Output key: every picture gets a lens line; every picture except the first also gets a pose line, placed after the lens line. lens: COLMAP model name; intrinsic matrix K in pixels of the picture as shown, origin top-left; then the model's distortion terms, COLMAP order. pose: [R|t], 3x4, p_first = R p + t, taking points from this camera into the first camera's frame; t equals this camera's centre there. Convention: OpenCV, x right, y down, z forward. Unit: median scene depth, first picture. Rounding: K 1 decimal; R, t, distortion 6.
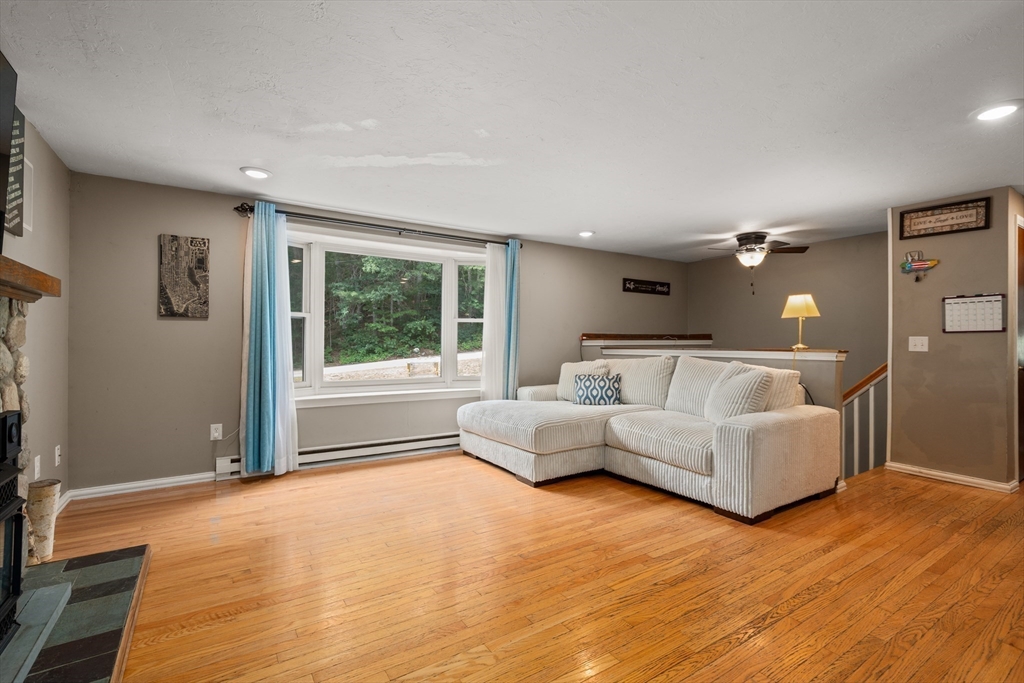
lens RADIAL K [[468.0, 0, 512.0], [0, 468.0, 341.5], [0, 0, 1]] dist [0.002524, 0.000200]
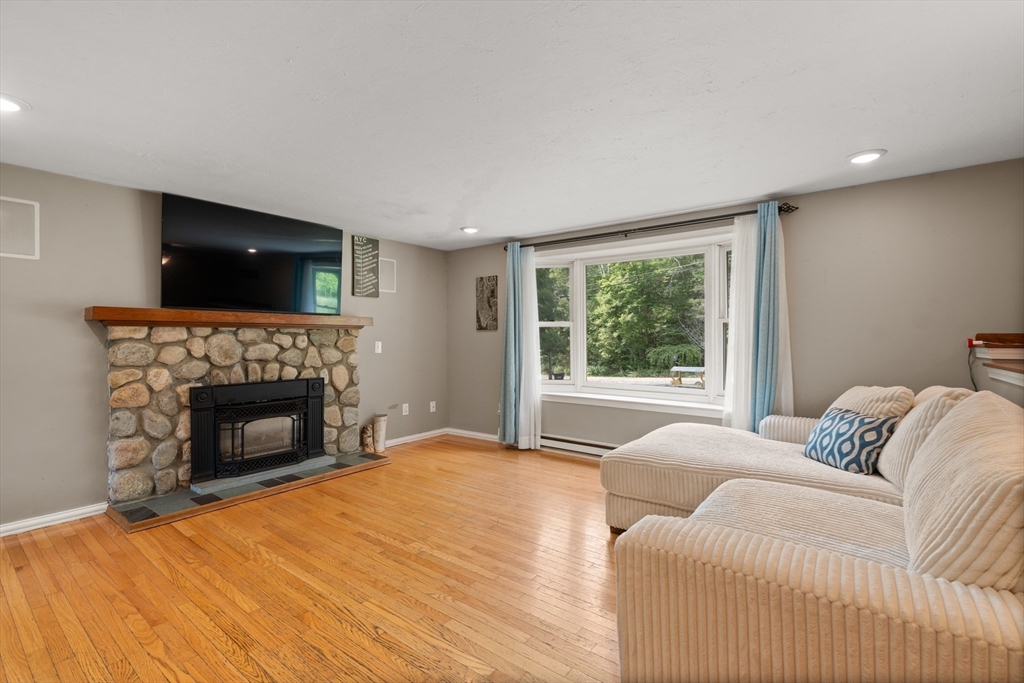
lens RADIAL K [[463.7, 0, 512.0], [0, 463.7, 341.5], [0, 0, 1]] dist [-0.005016, -0.000517]
pose [[0.328294, 0.002682, -0.944572, 0.720687], [0.000807, 0.999995, 0.003120, -0.017964], [0.944575, -0.001787, 0.328290, 0.562732]]
